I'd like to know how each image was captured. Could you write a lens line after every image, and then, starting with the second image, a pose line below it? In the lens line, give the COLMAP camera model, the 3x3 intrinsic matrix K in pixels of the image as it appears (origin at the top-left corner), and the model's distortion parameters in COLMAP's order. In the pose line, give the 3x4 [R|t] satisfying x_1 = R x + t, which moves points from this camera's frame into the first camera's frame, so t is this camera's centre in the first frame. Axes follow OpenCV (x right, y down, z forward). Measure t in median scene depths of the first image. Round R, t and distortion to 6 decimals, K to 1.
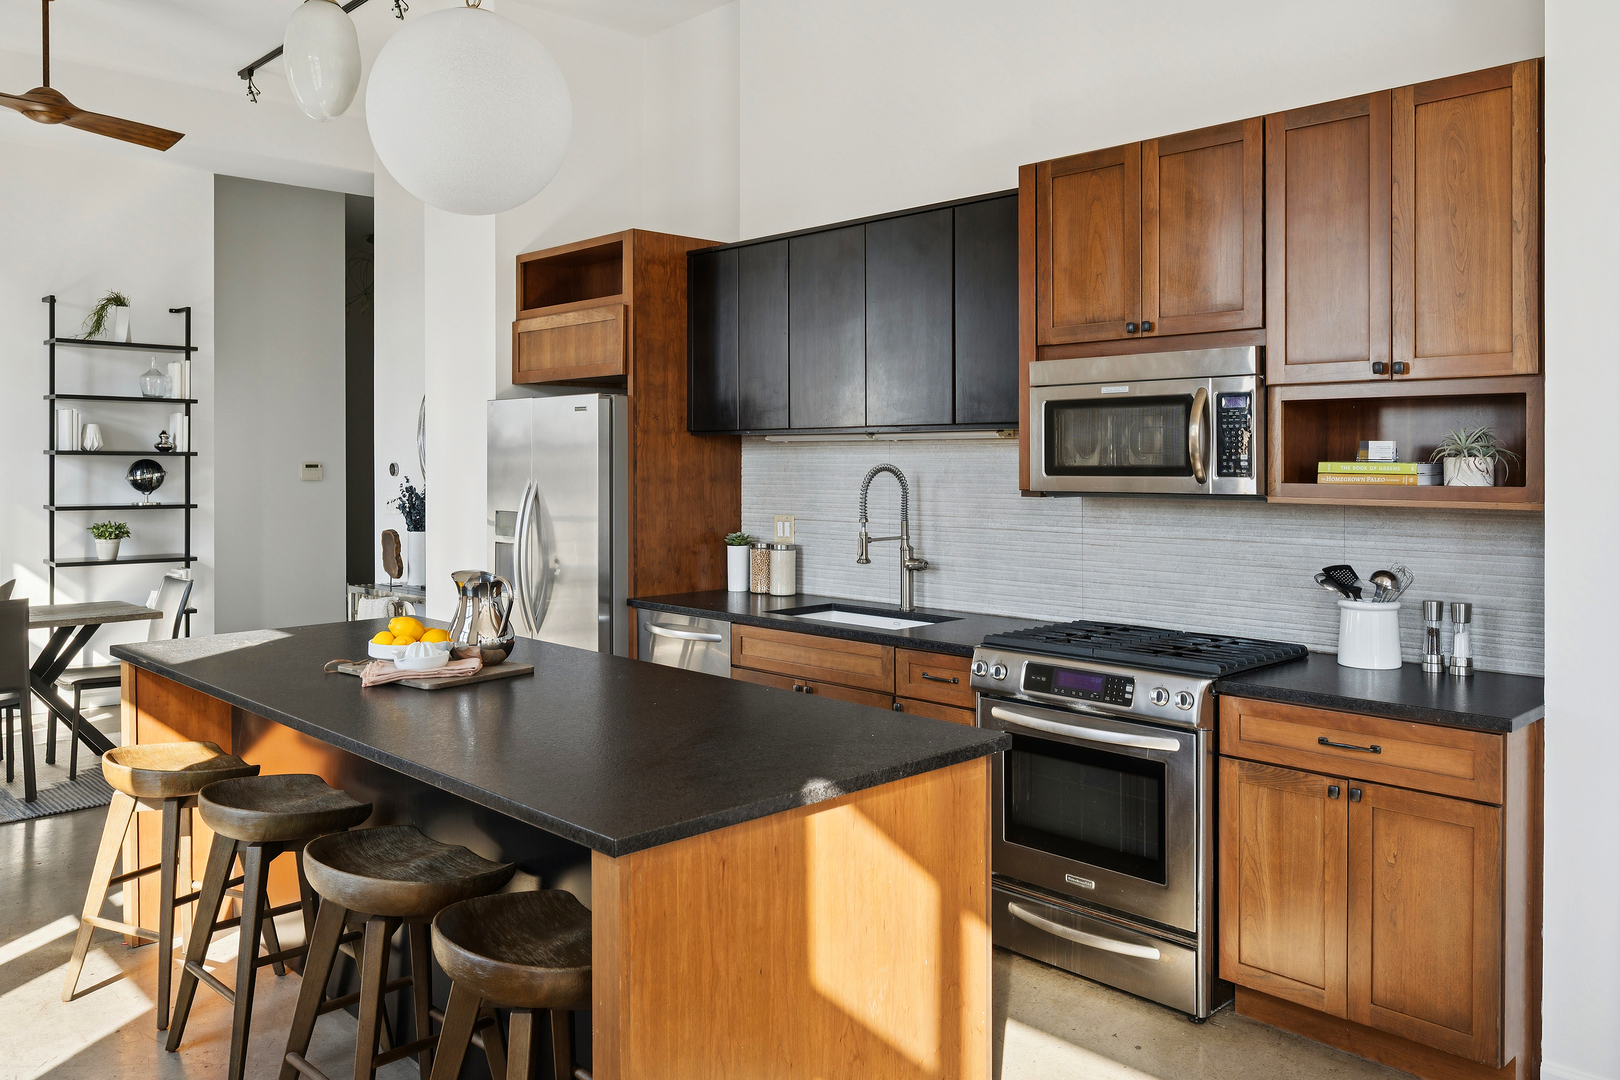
lens RADIAL K [[1162.1, 0, 824.7], [0, 1162.1, 444.8], [0, 0, 1]] dist [0.001229, -0.002256]
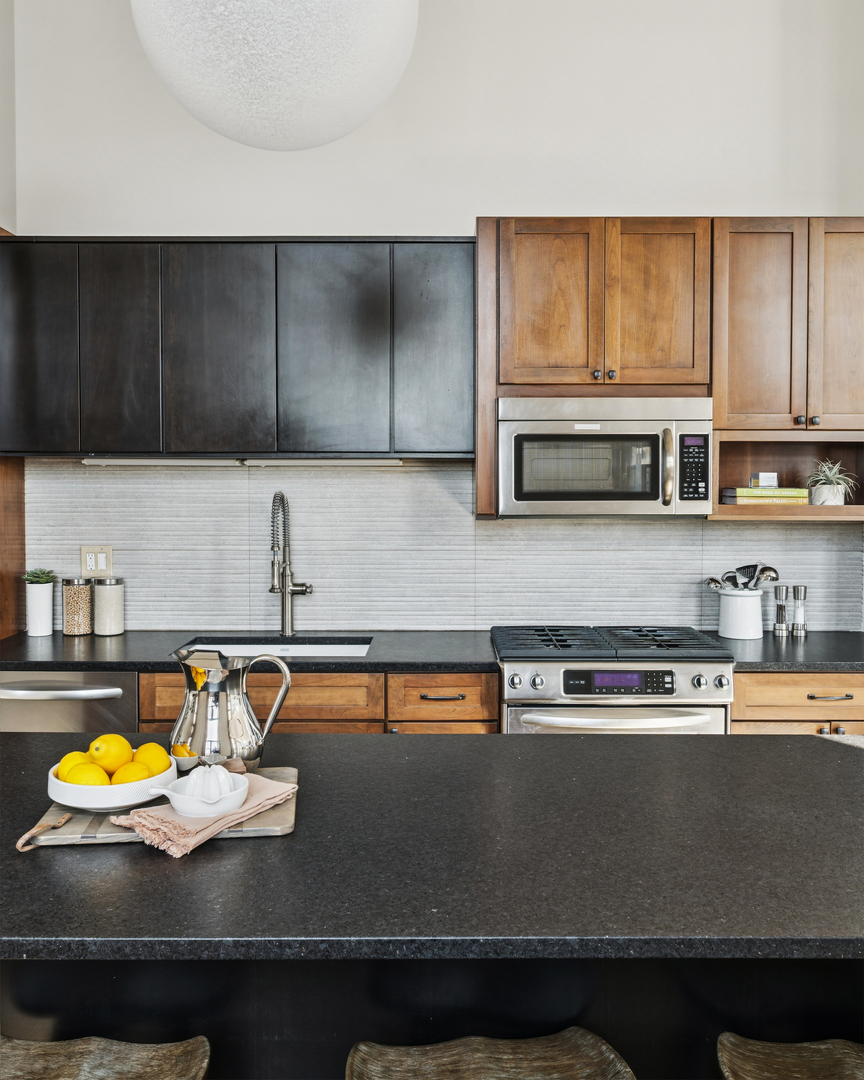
lens RADIAL K [[913.3, 0, 432.9], [0, 913.3, 493.2], [0, 0, 1]] dist [-0.005046, 0.003787]
pose [[0.720469, -0.007860, 0.693443, -0.502935], [-0.010230, 0.999707, 0.021959, 0.001043], [-0.693412, -0.022915, 0.720177, 0.449774]]
